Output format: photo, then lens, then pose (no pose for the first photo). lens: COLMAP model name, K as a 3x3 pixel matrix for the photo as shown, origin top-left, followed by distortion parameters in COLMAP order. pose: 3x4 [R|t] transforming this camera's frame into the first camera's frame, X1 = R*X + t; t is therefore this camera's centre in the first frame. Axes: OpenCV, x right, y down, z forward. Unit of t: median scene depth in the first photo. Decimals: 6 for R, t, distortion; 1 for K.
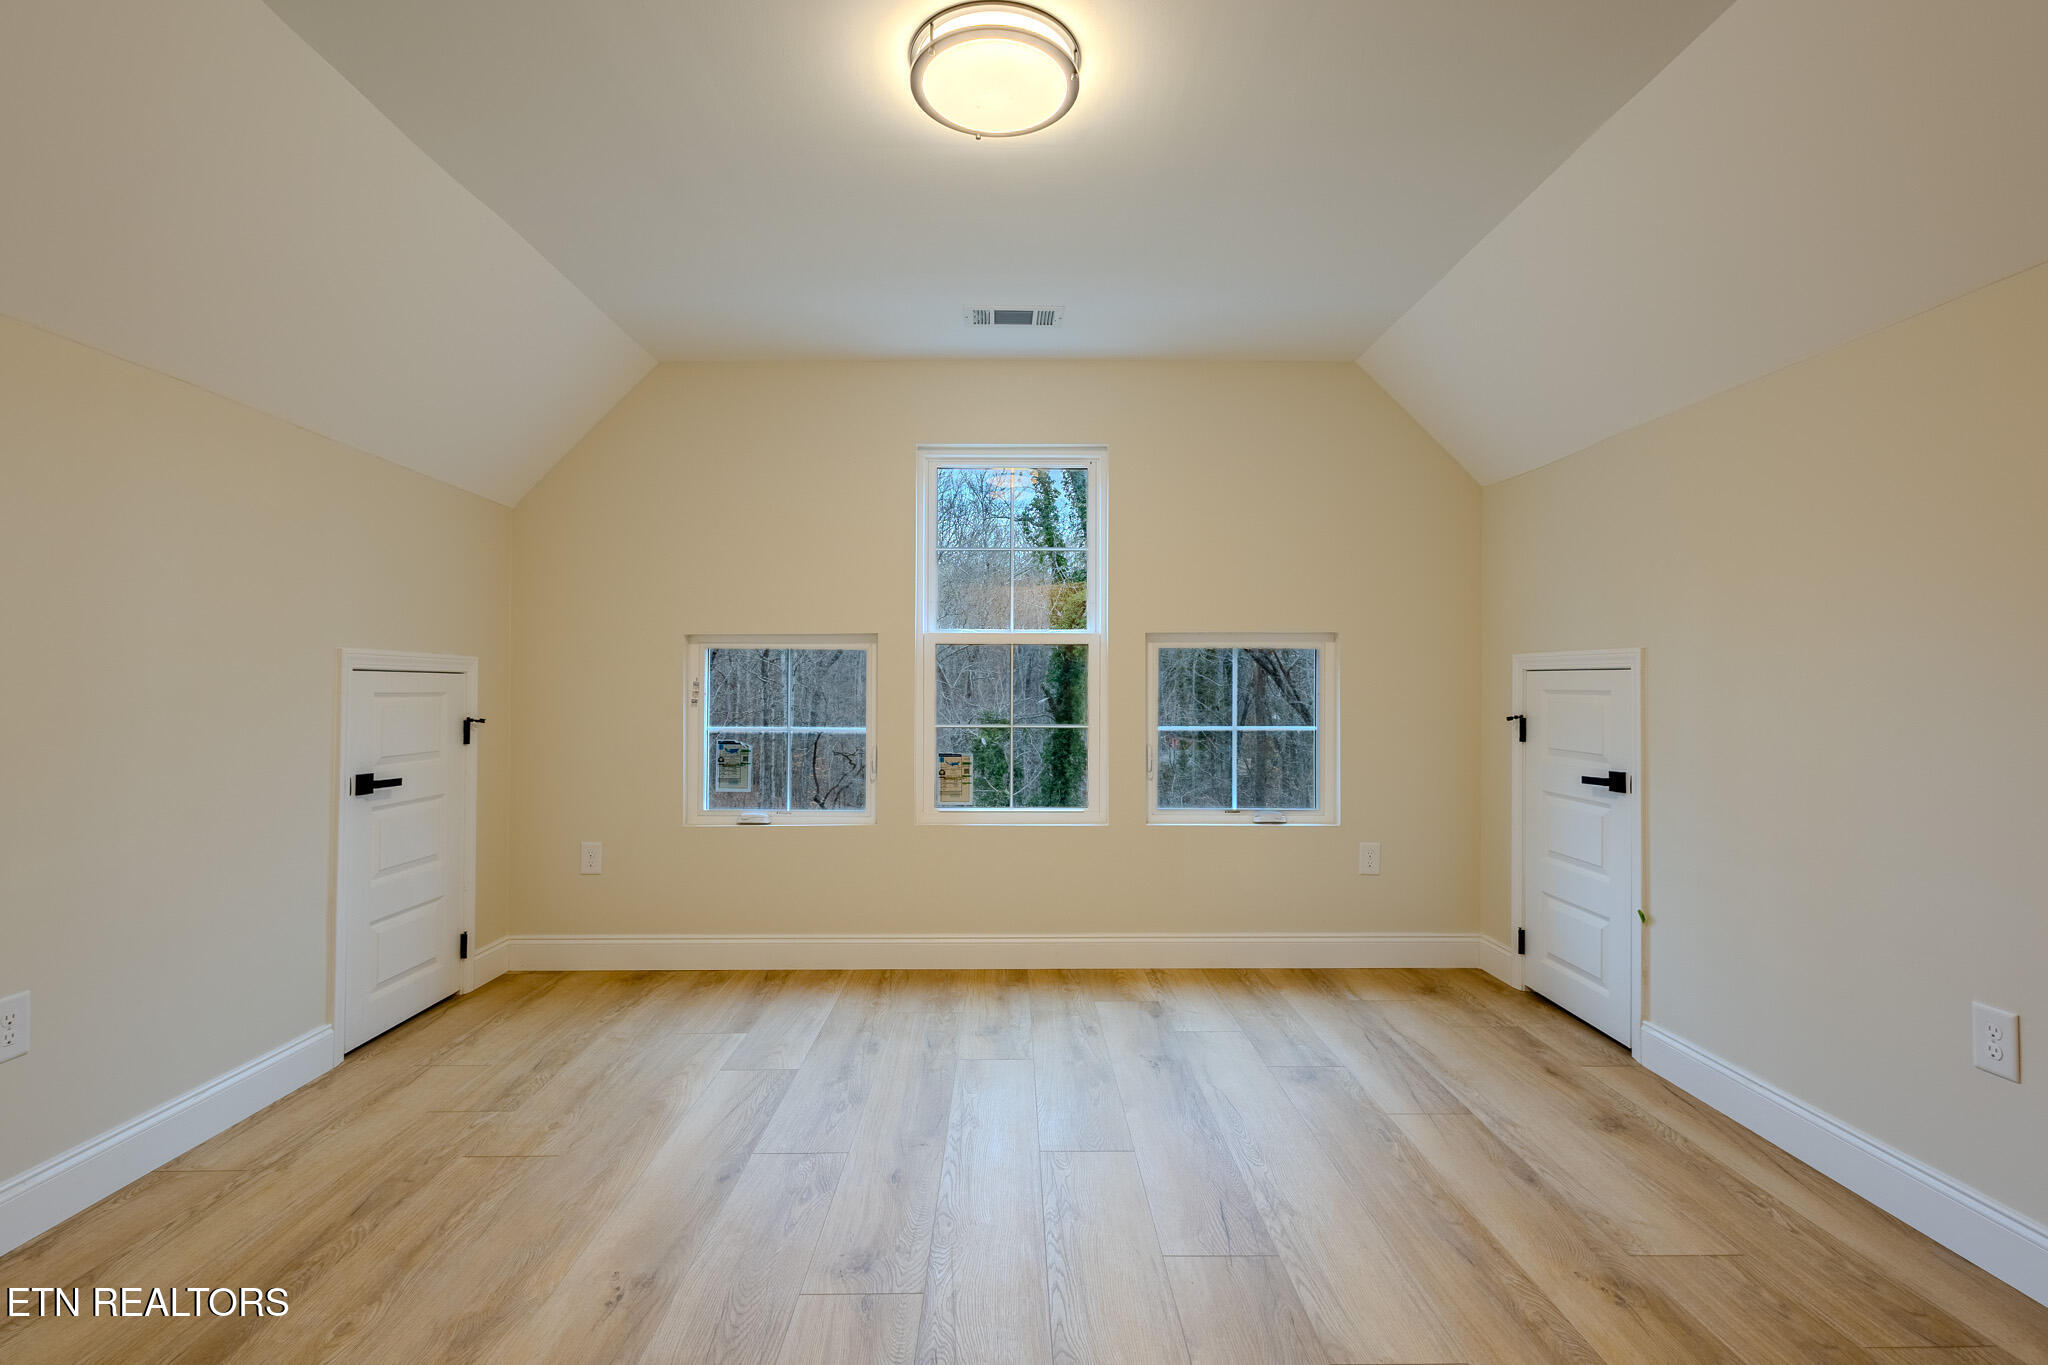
lens RADIAL K [[950.6, 0, 1026.5], [0, 950.6, 688.2], [0, 0, 1]] dist [0.013906, -0.002902]
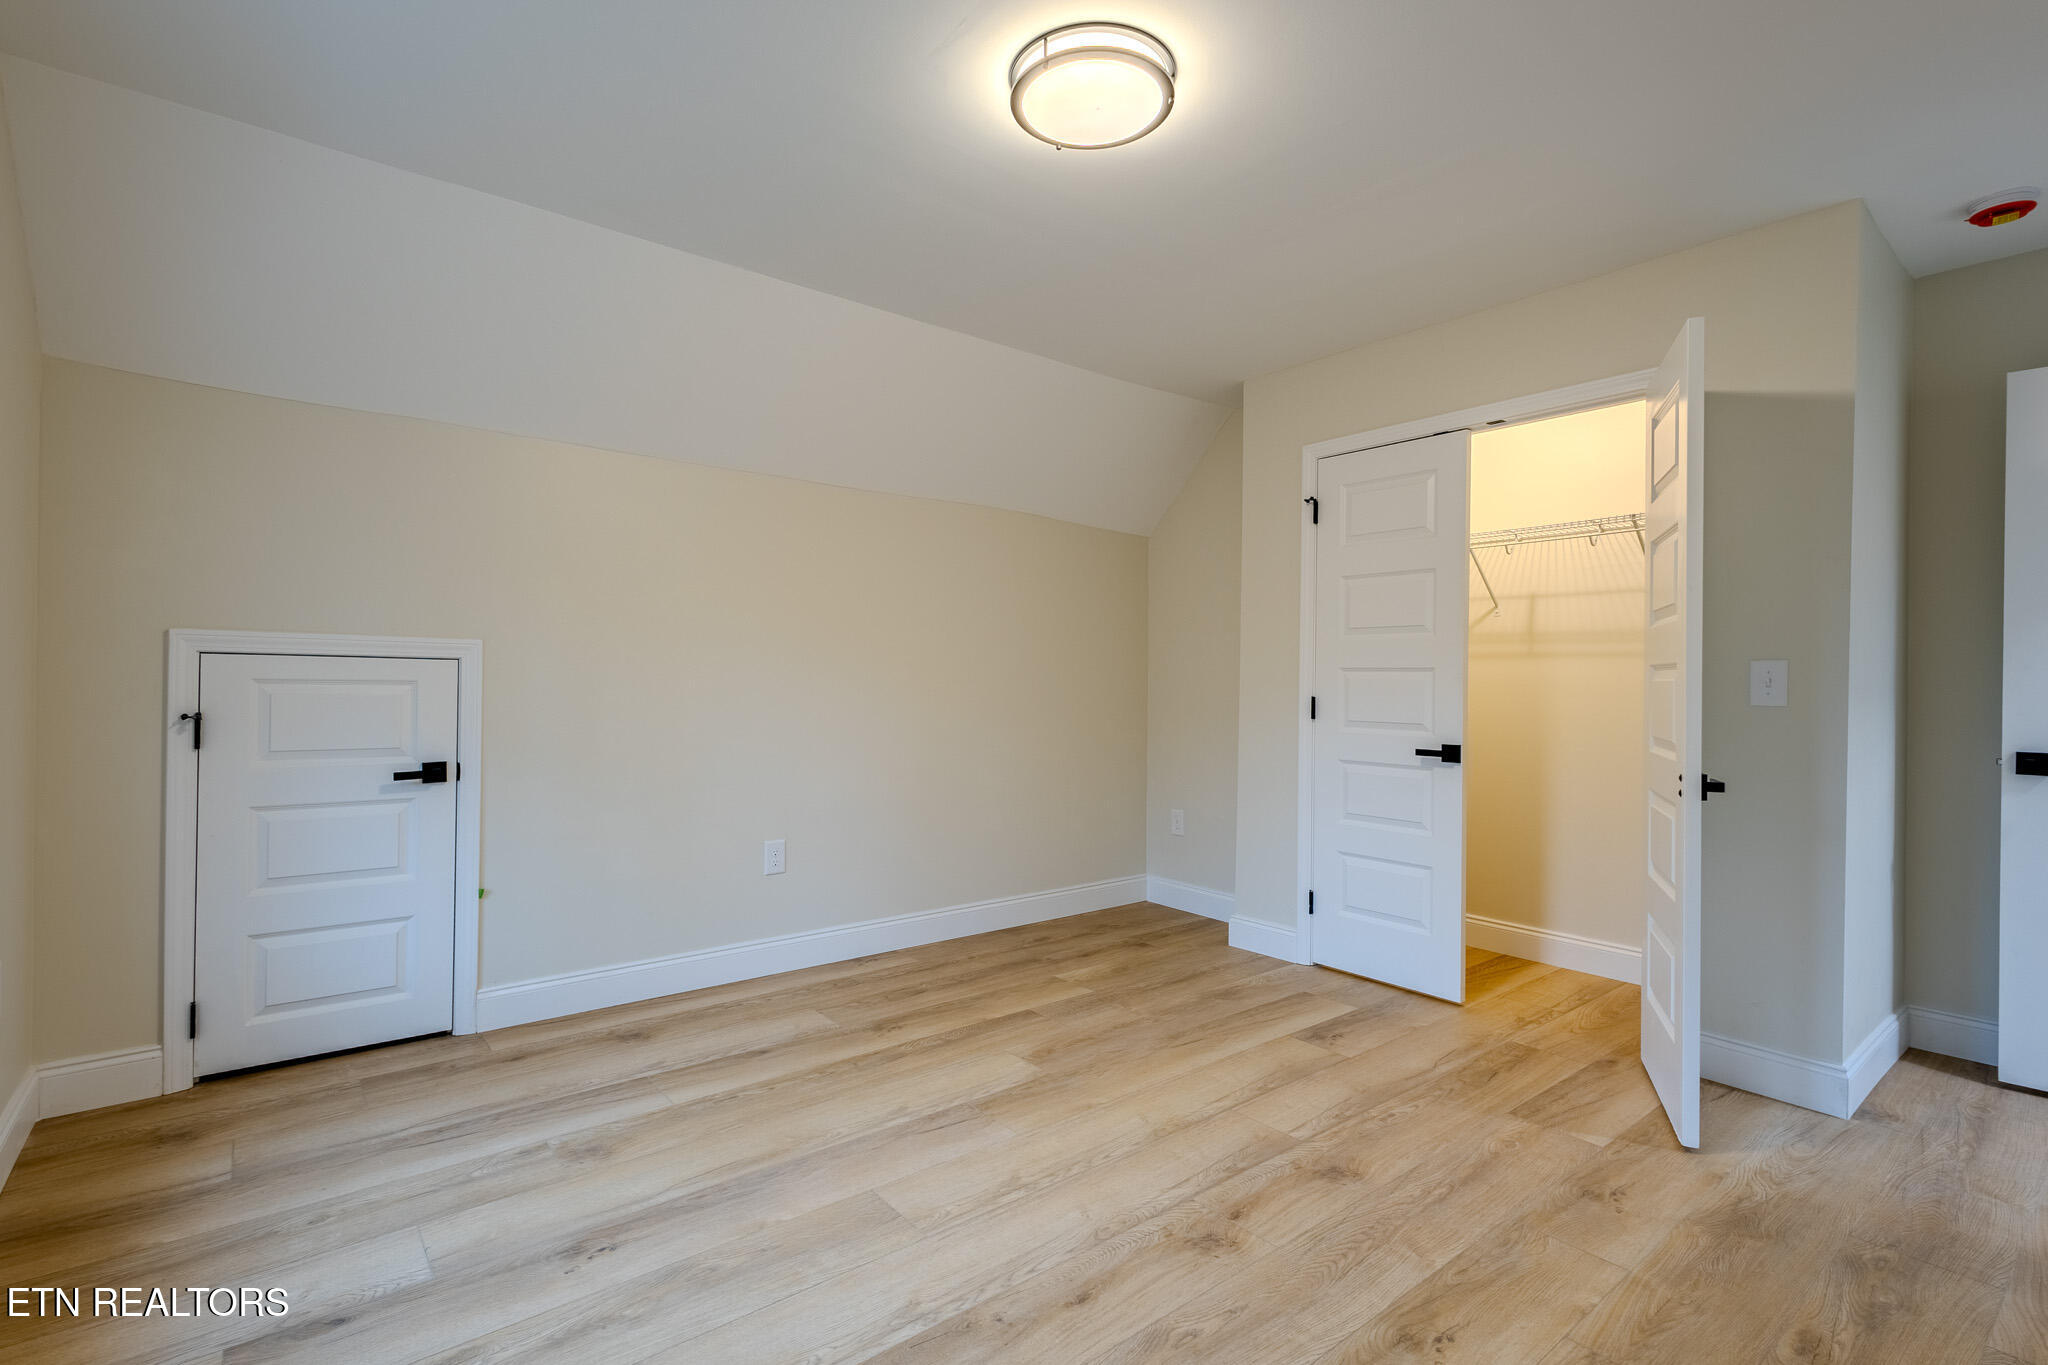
lens RADIAL K [[950.6, 0, 1021.8], [0, 950.6, 682.9], [0, 0, 1]] dist [0.013906, -0.002902]
pose [[-0.613787, -0.007665, 0.789434, -0.506611], [-0.010208, 0.999946, 0.001772, -0.002995], [-0.789405, -0.006971, -0.613833, 1.058510]]
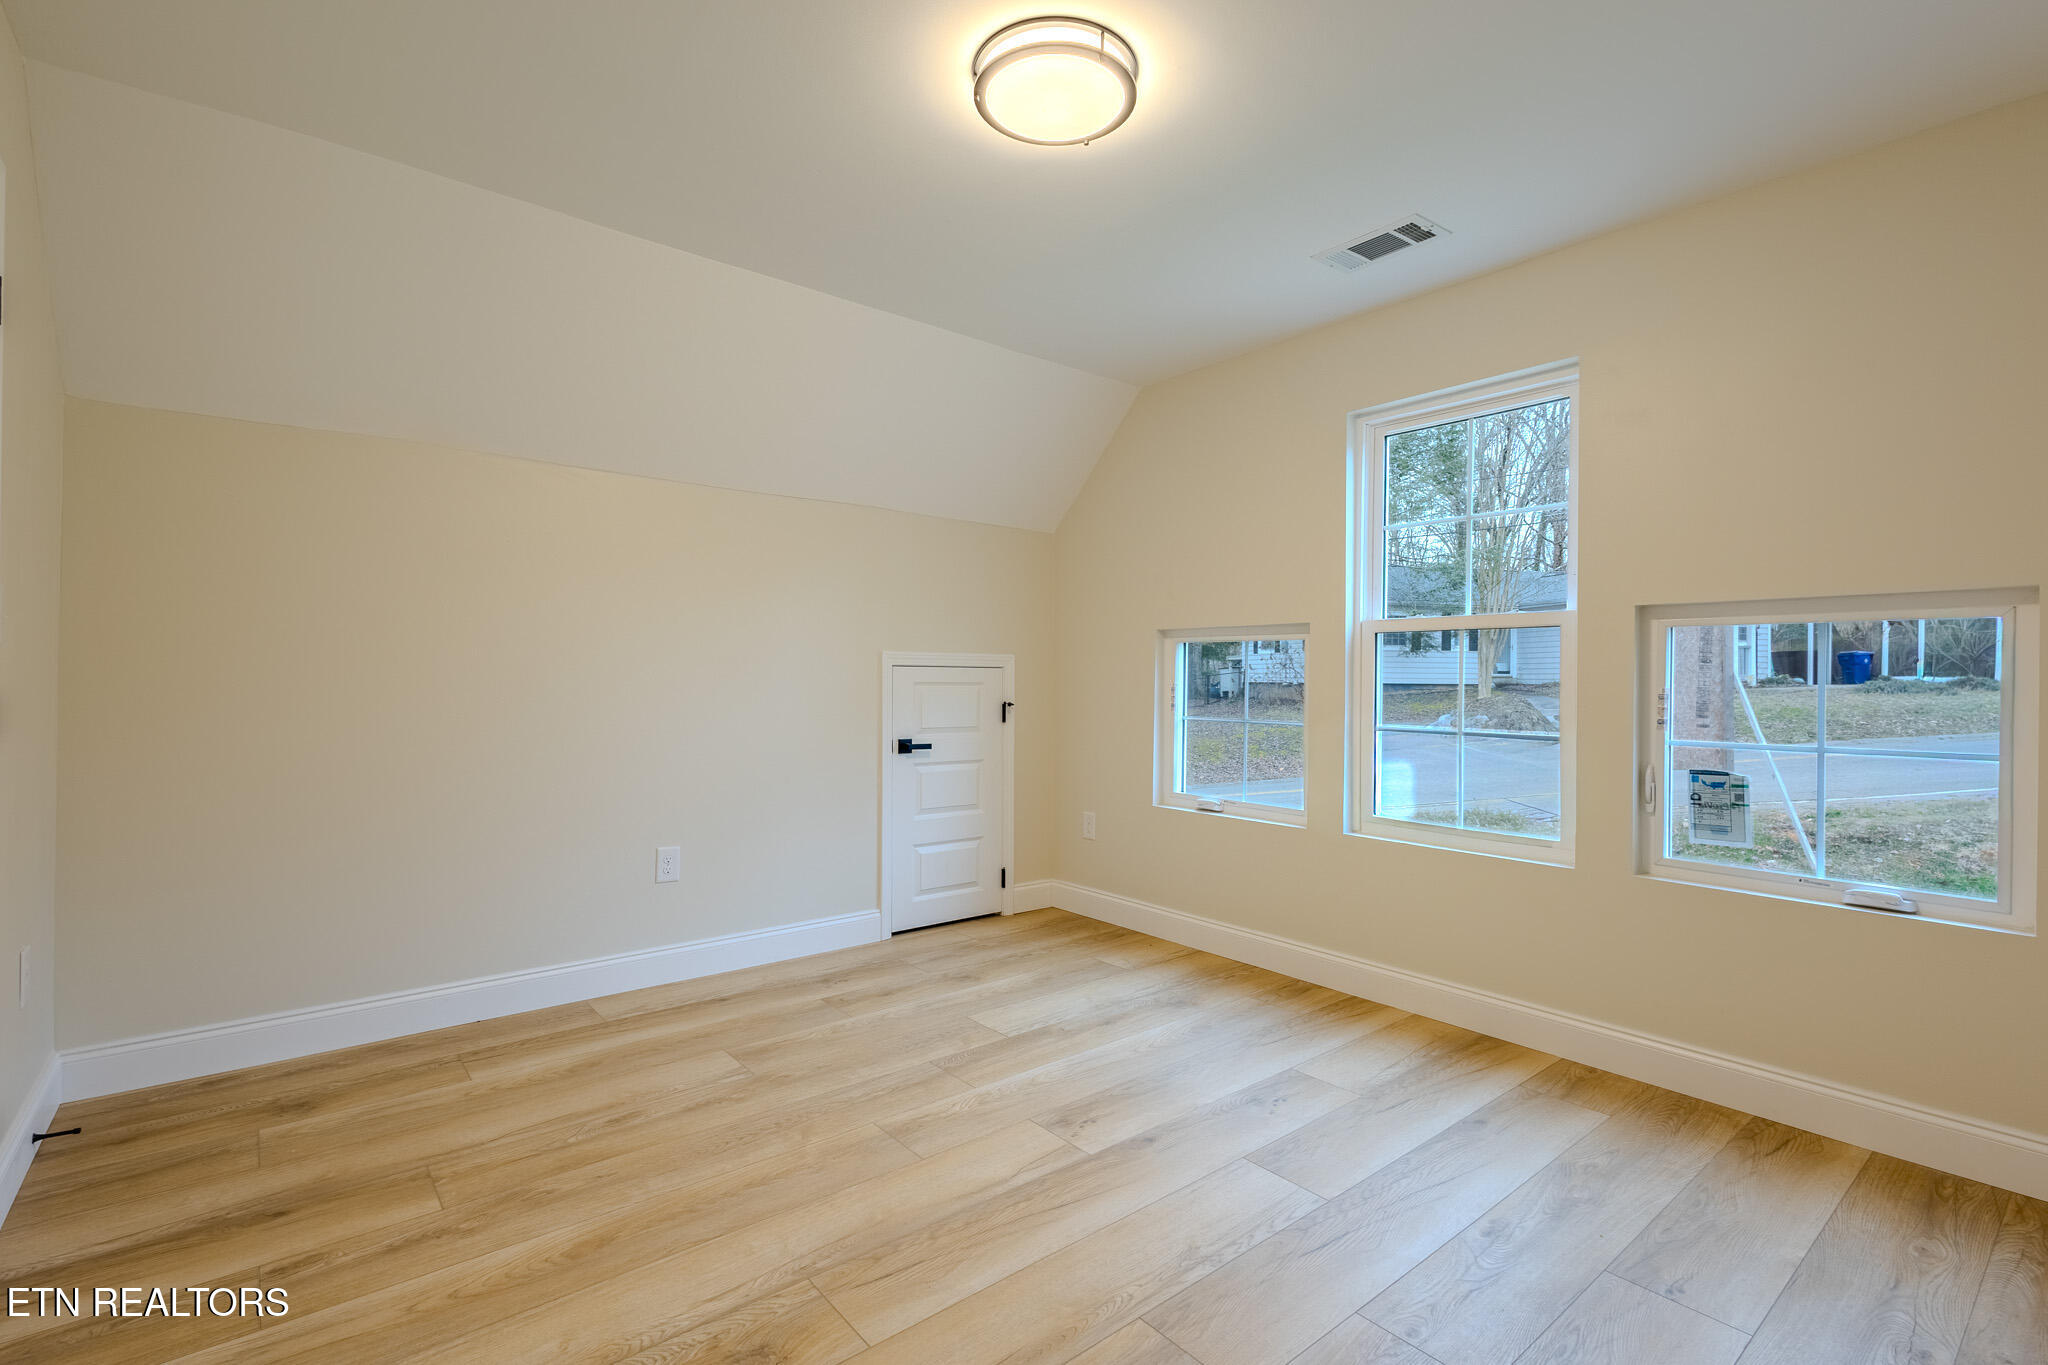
lens RADIAL K [[950.6, 0, 1023.3], [0, 950.6, 668.8], [0, 0, 1]] dist [0.013906, -0.002902]
pose [[0.619889, -0.004166, -0.784678, 0.483719], [-0.004705, 0.999948, -0.009026, -0.002724], [0.784675, 0.009287, 0.619837, 0.240542]]
